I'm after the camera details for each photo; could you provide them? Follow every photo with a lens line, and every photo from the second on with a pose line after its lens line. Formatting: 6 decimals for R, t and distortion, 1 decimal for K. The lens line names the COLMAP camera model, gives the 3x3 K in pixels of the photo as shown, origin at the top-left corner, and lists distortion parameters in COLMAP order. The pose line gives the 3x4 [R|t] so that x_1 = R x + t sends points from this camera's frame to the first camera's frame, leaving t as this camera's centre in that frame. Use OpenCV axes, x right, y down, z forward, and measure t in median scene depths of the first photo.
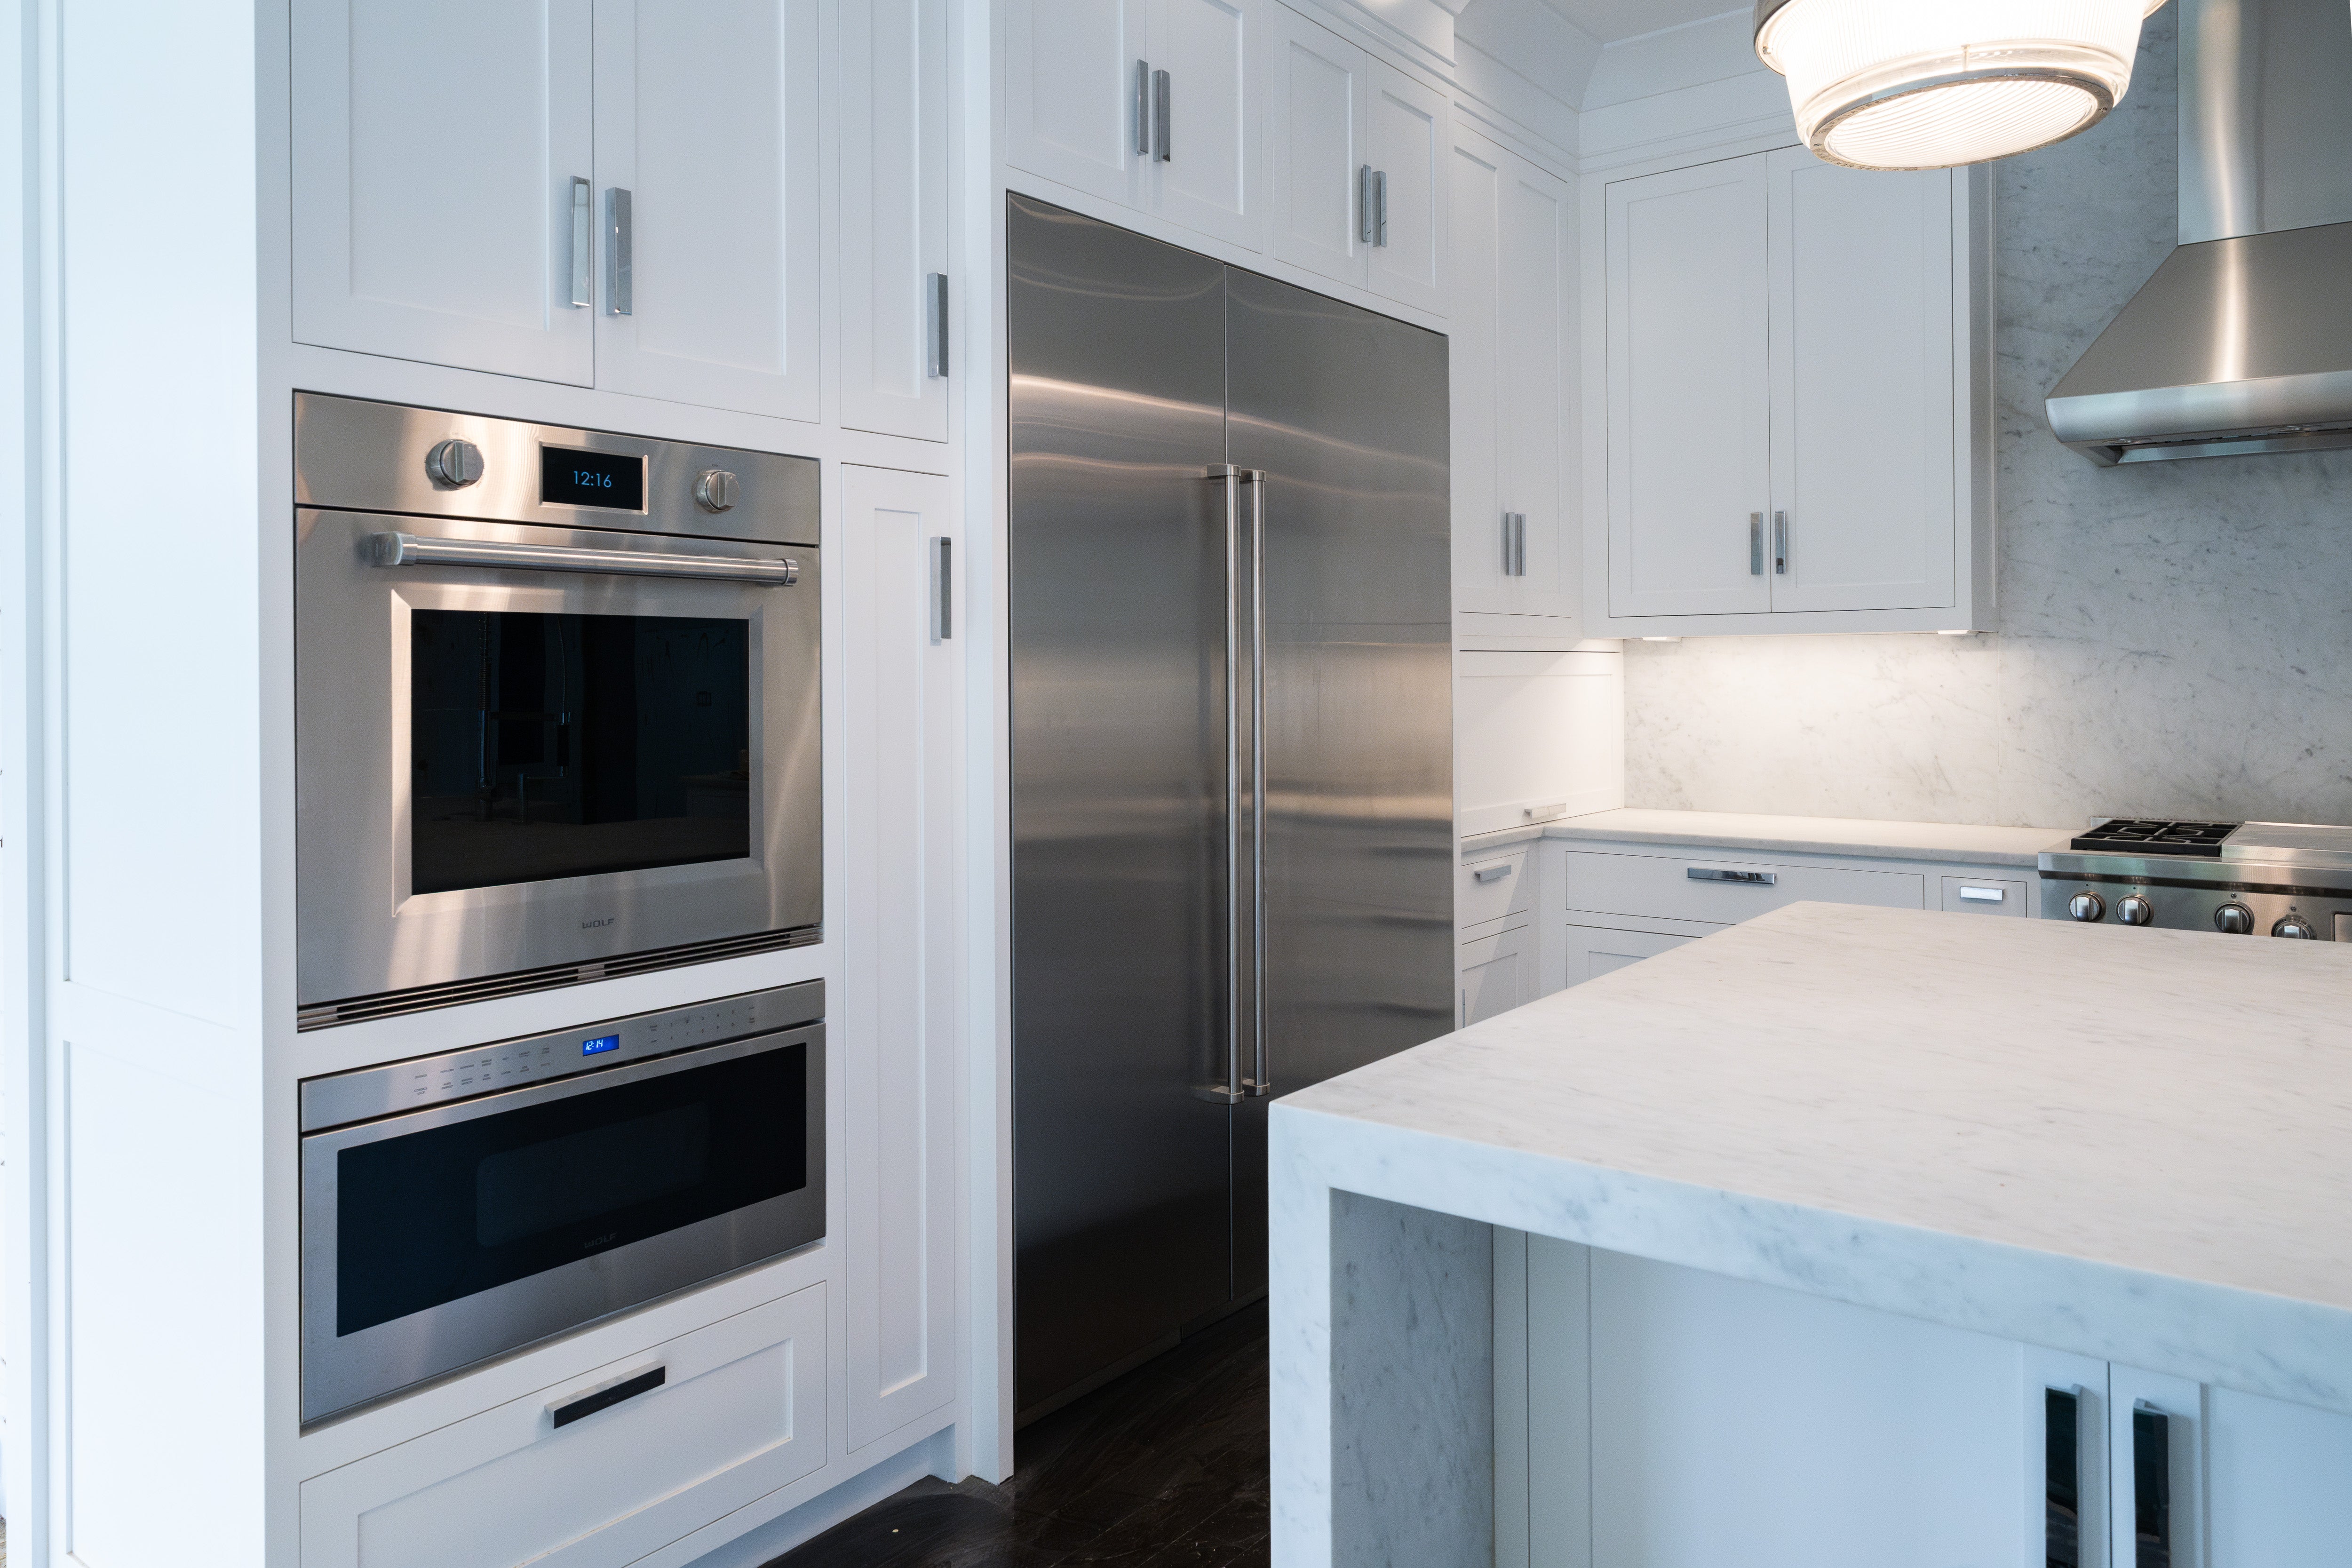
lens RADIAL K [[1581.6, 0, 1186.7], [0, 1581.6, 686.8], [0, 0, 1]] dist [-0.000835, 0.002688]
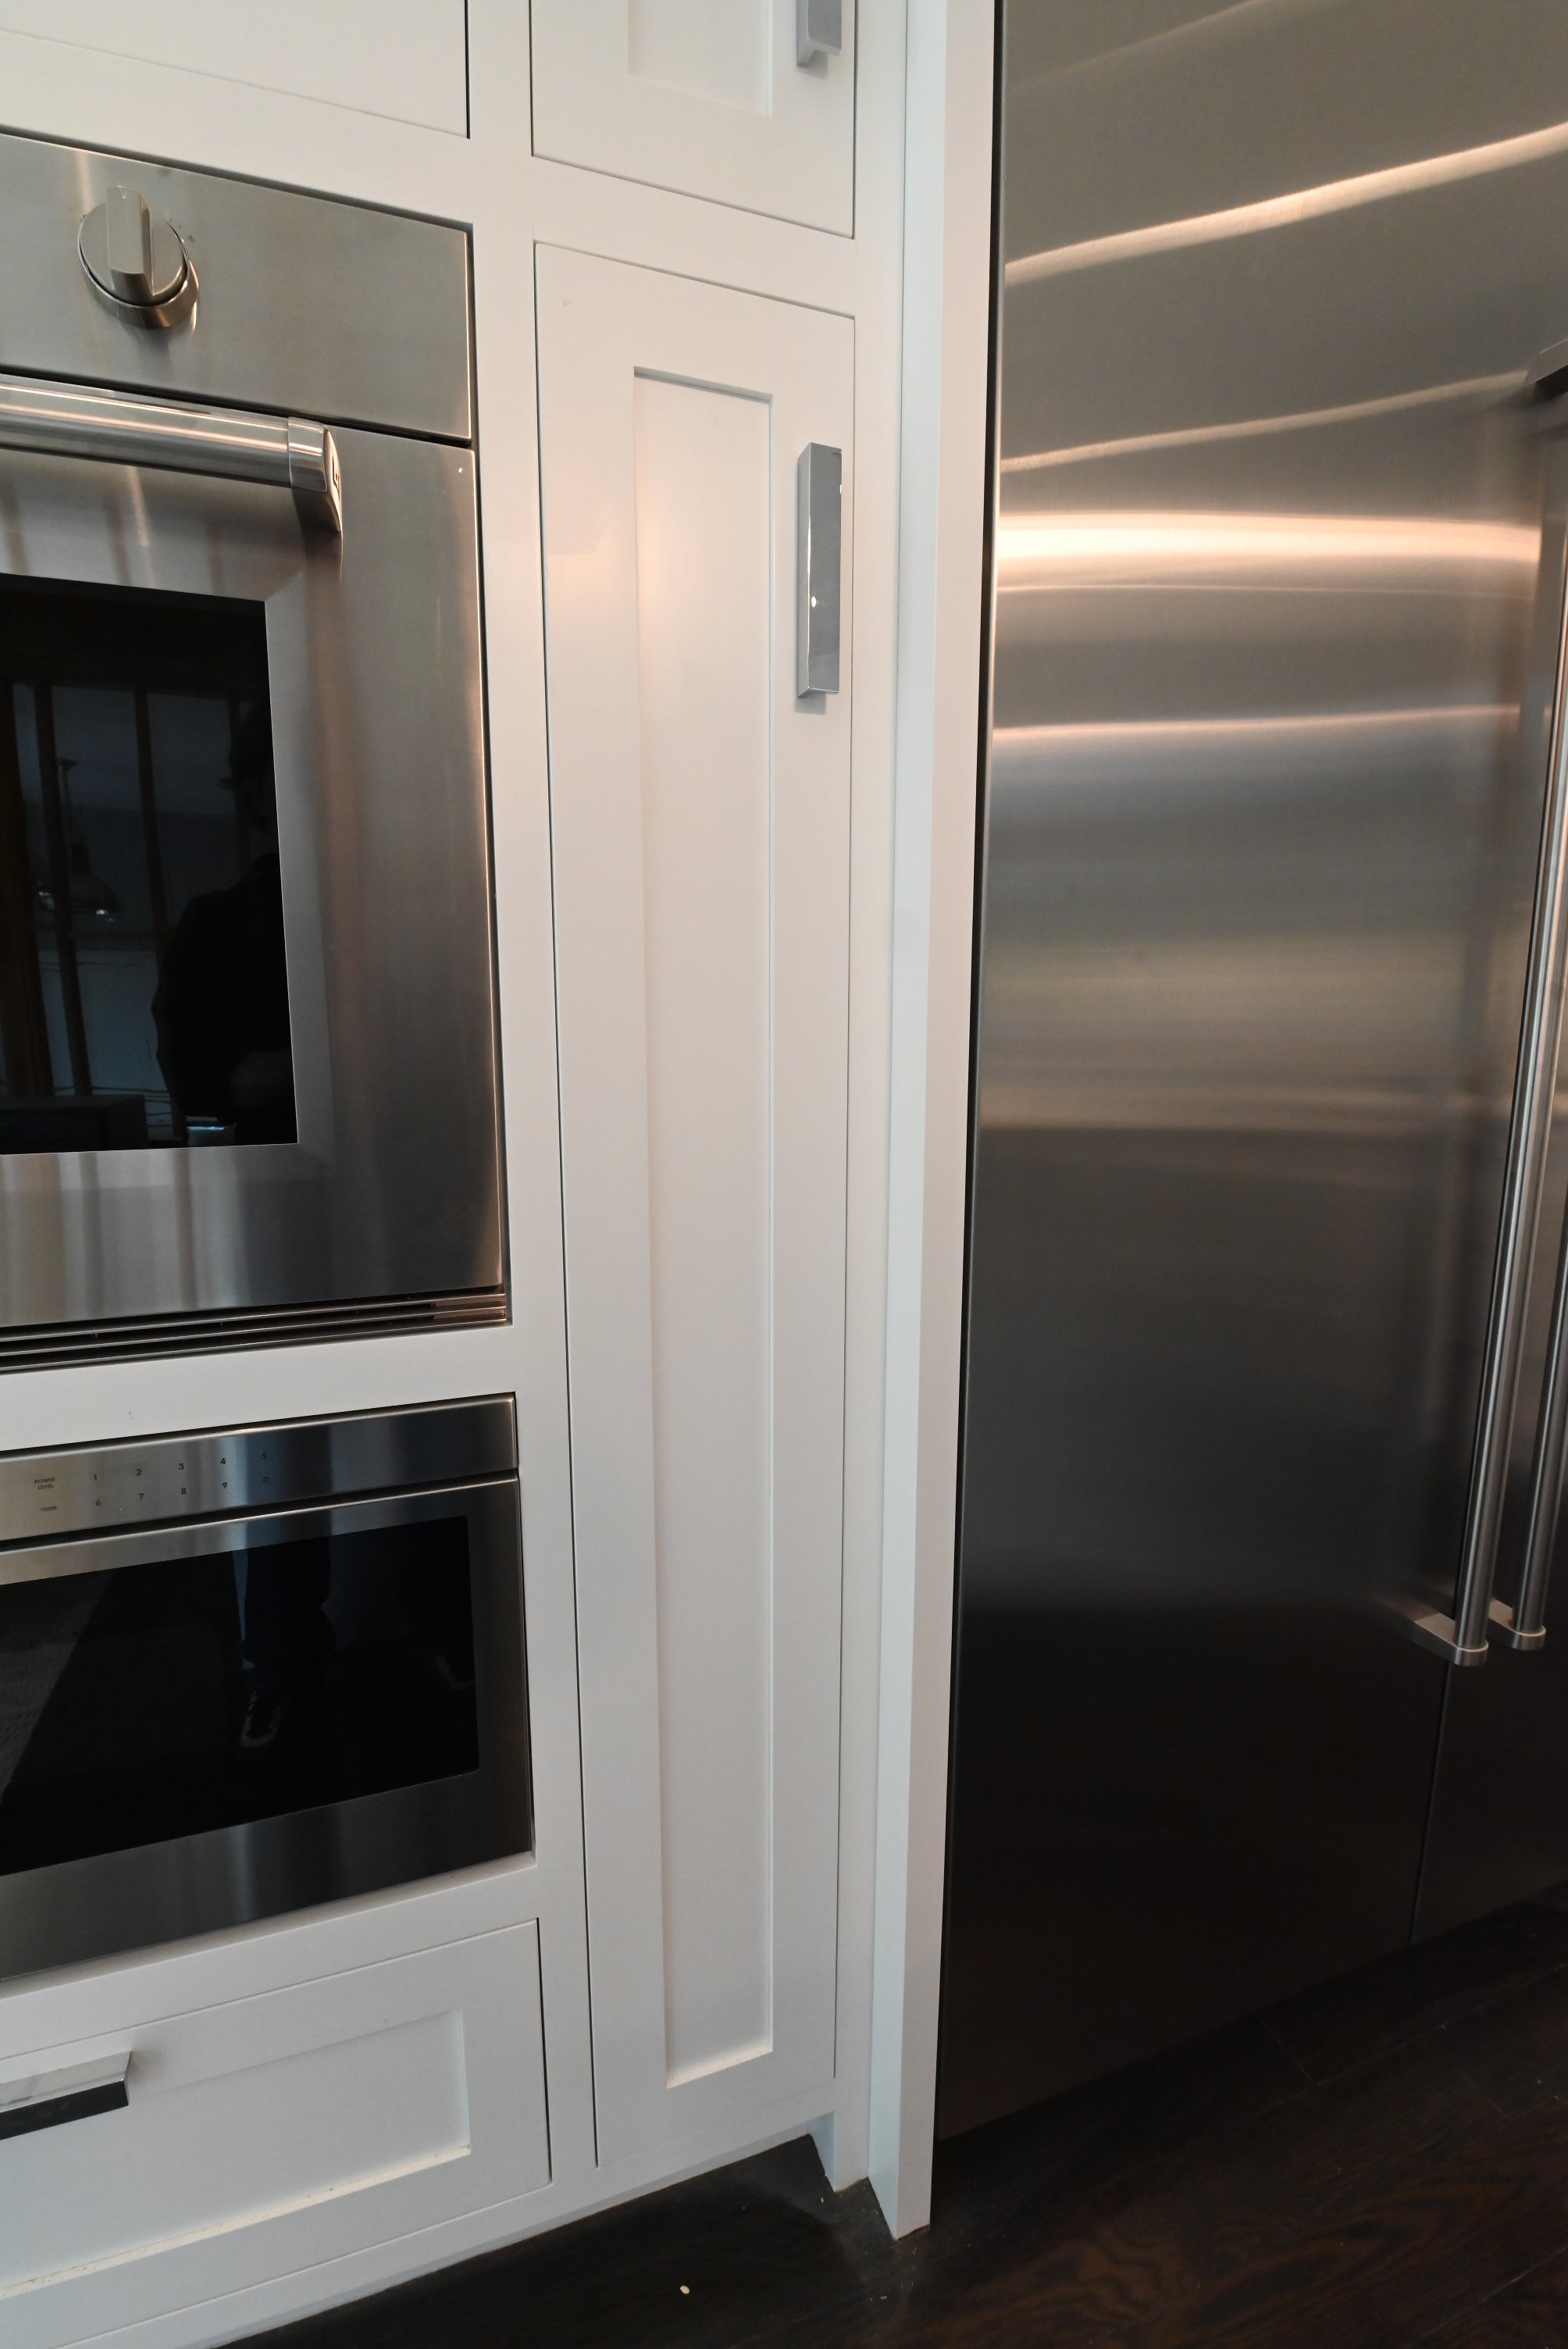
lens RADIAL K [[990.4, 0, 786.2], [0, 990.4, 1142.2], [0, 0, 1]] dist [-0.008495, -0.006255]
pose [[0.837250, 0.091173, -0.539167, 0.001586], [-0.014359, 0.989328, 0.144998, 0.049132], [0.546632, -0.113657, 0.829623, 0.650291]]
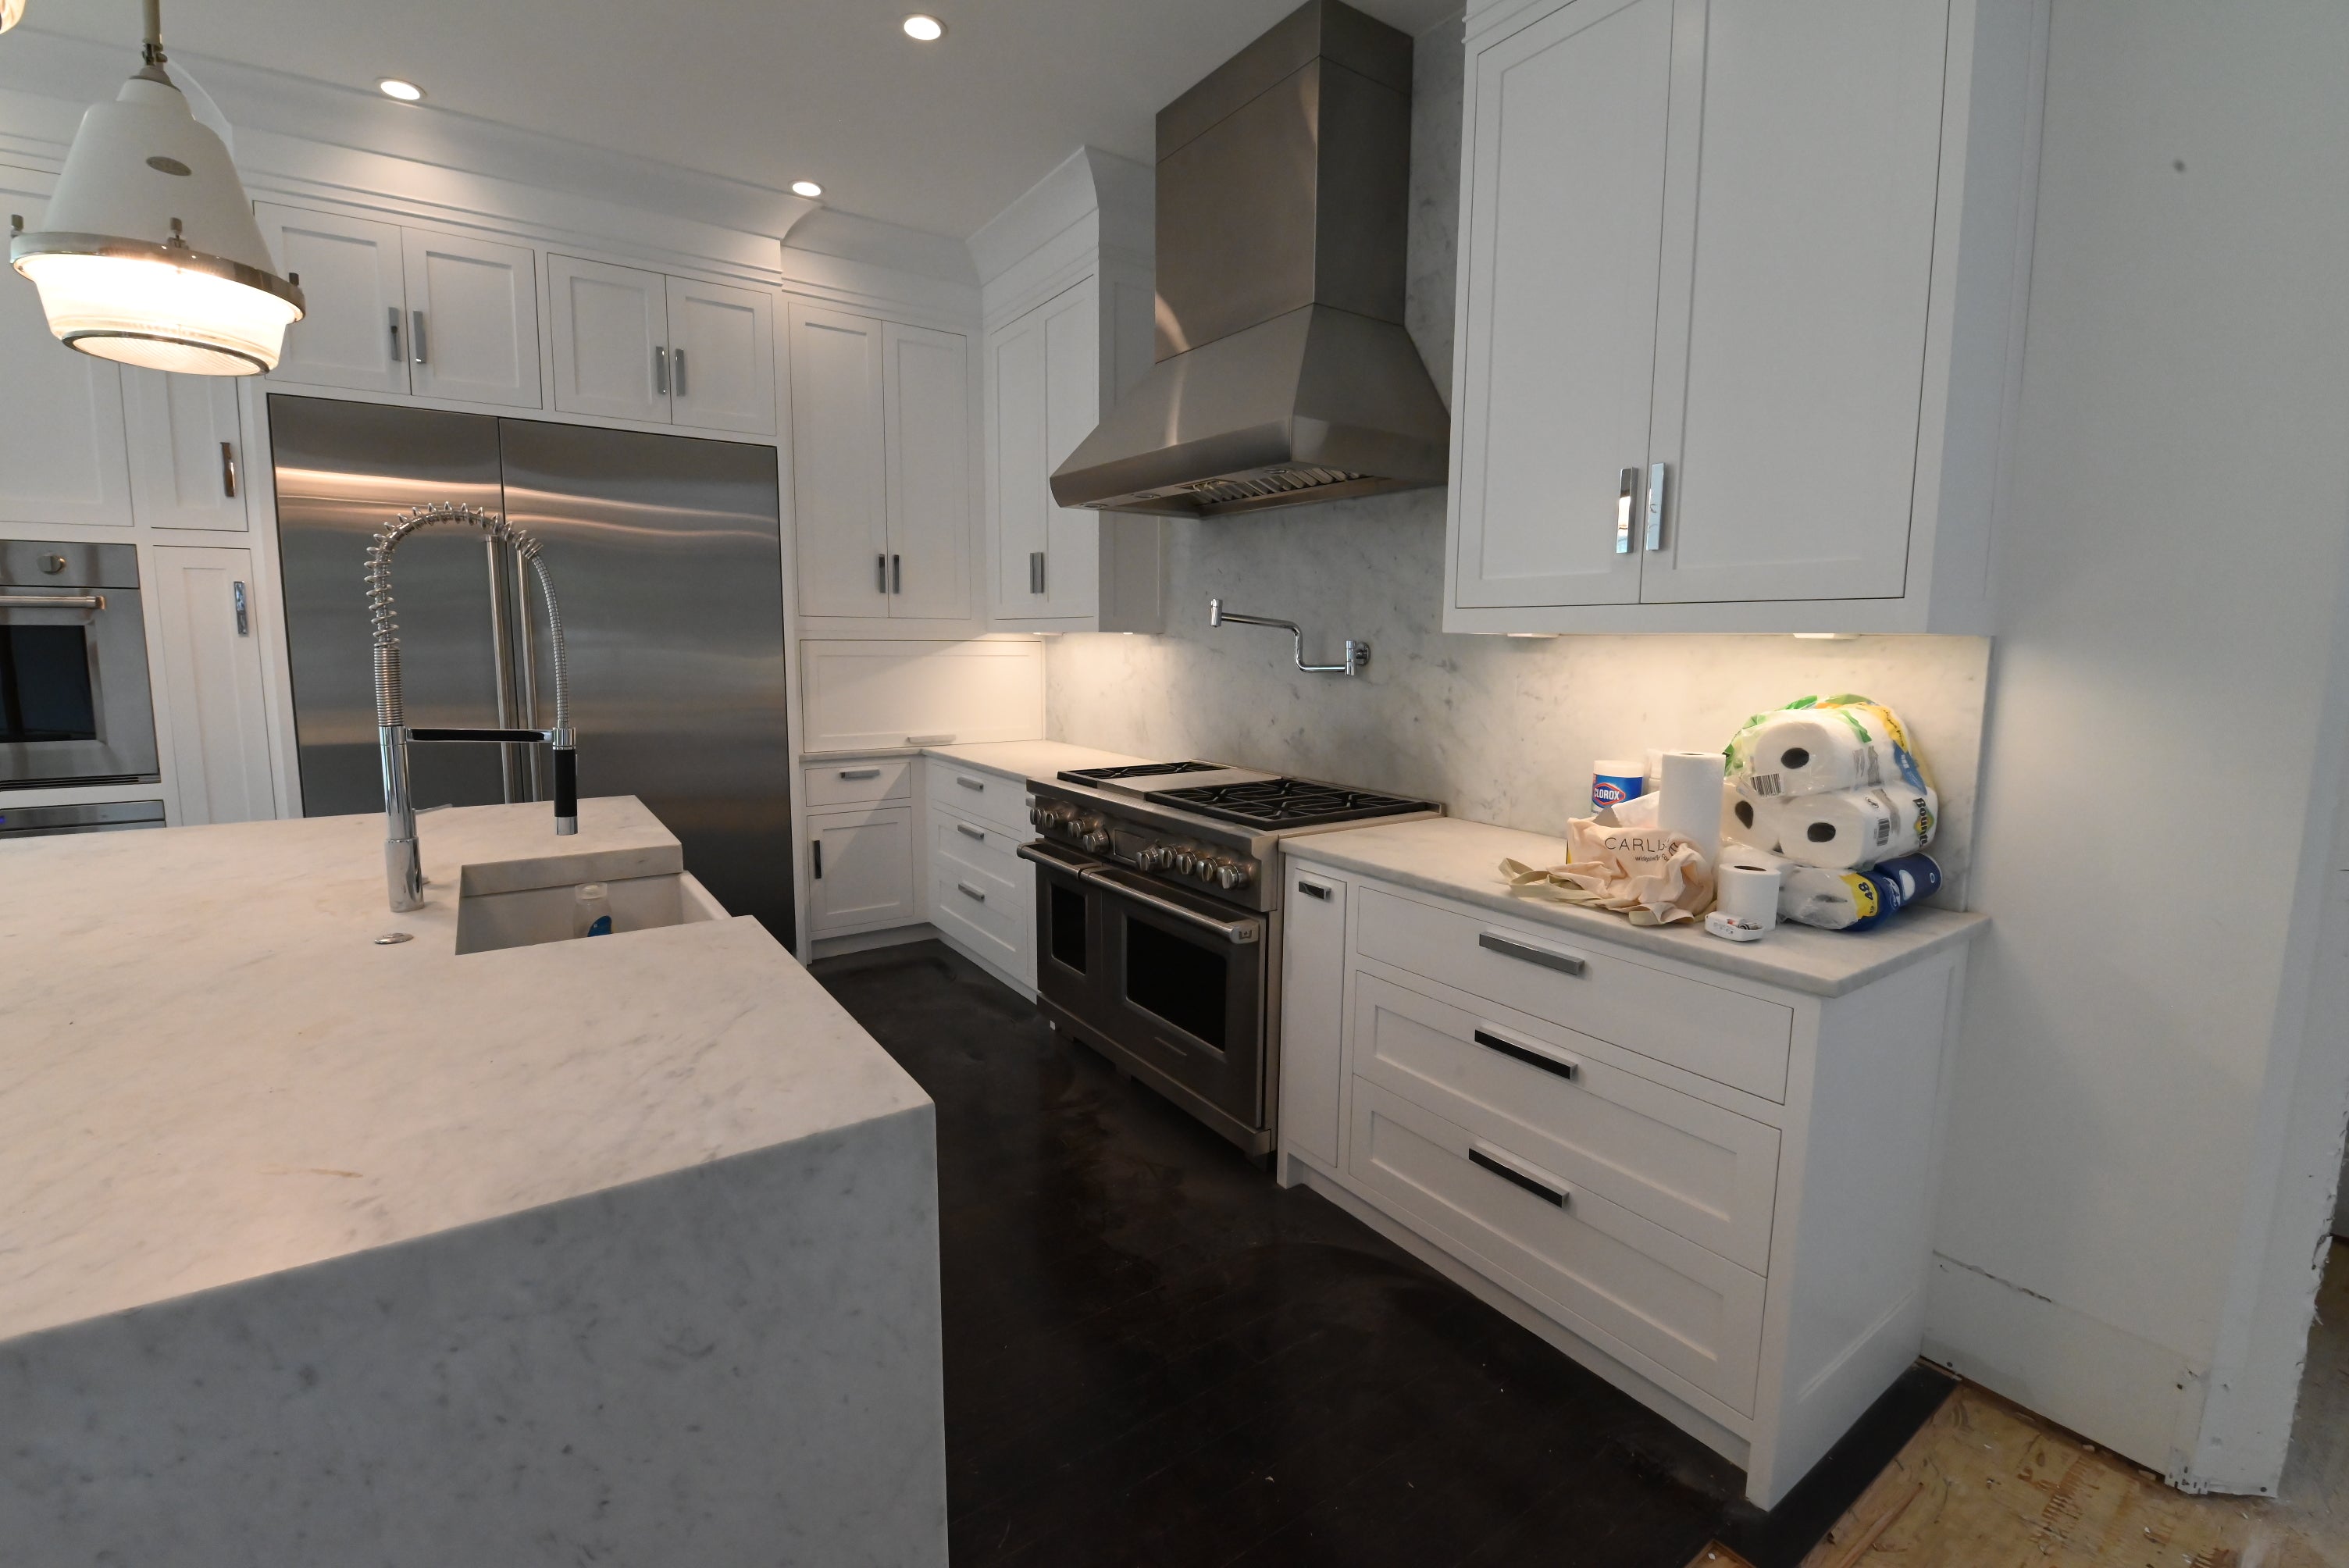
lens RADIAL K [[990.4, 0, 1188.7], [0, 990.4, 770.5], [0, 0, 1]] dist [-0.008495, -0.006255]
pose [[0.956220, 0.055752, -0.287288, 1.151336], [-0.020898, 0.992188, 0.122990, -0.030993], [0.291900, -0.111601, 0.949915, 0.149391]]
